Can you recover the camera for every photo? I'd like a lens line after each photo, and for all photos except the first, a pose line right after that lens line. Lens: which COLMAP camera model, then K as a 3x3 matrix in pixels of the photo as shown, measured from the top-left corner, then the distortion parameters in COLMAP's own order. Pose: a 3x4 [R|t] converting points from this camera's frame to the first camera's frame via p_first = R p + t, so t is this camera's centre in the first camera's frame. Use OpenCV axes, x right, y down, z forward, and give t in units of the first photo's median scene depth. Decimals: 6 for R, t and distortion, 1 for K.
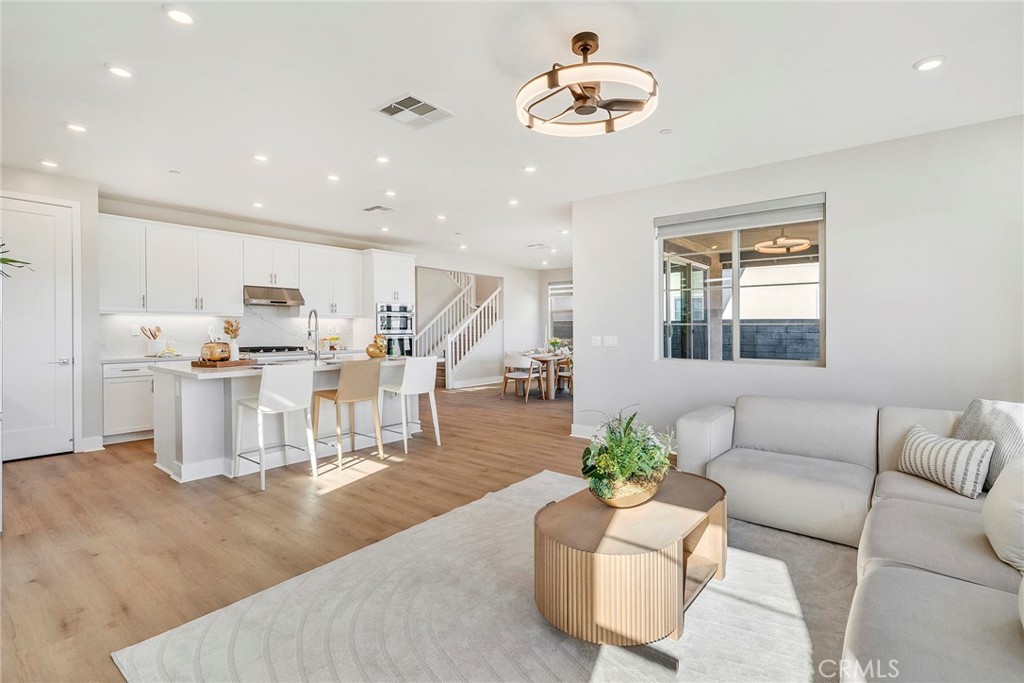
lens RADIAL K [[467.7, 0, 511.4], [0, 467.7, 330.1], [0, 0, 1]] dist [-0.000688, -0.000099]
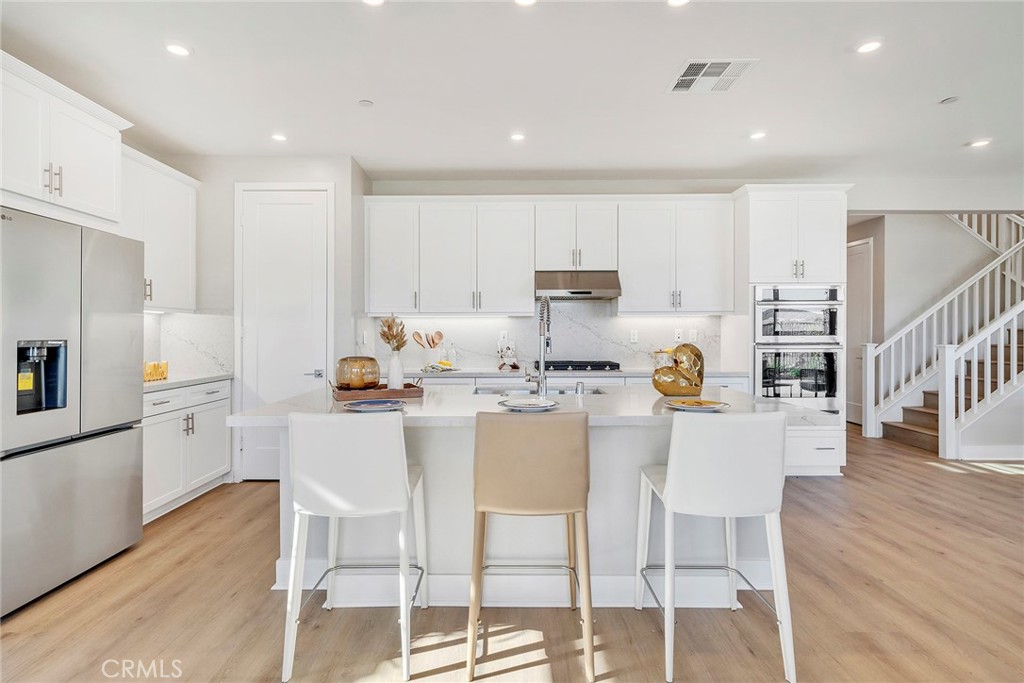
lens RADIAL K [[537.0, 0, 512.0], [0, 537.0, 341.5], [0, 0, 1]] dist [-0.002155, -0.000083]
pose [[0.632556, 0.007210, -0.774481, 0.011544], [0.000611, 0.999952, 0.009808, -0.000161], [0.774515, -0.006677, 0.632521, 0.413900]]
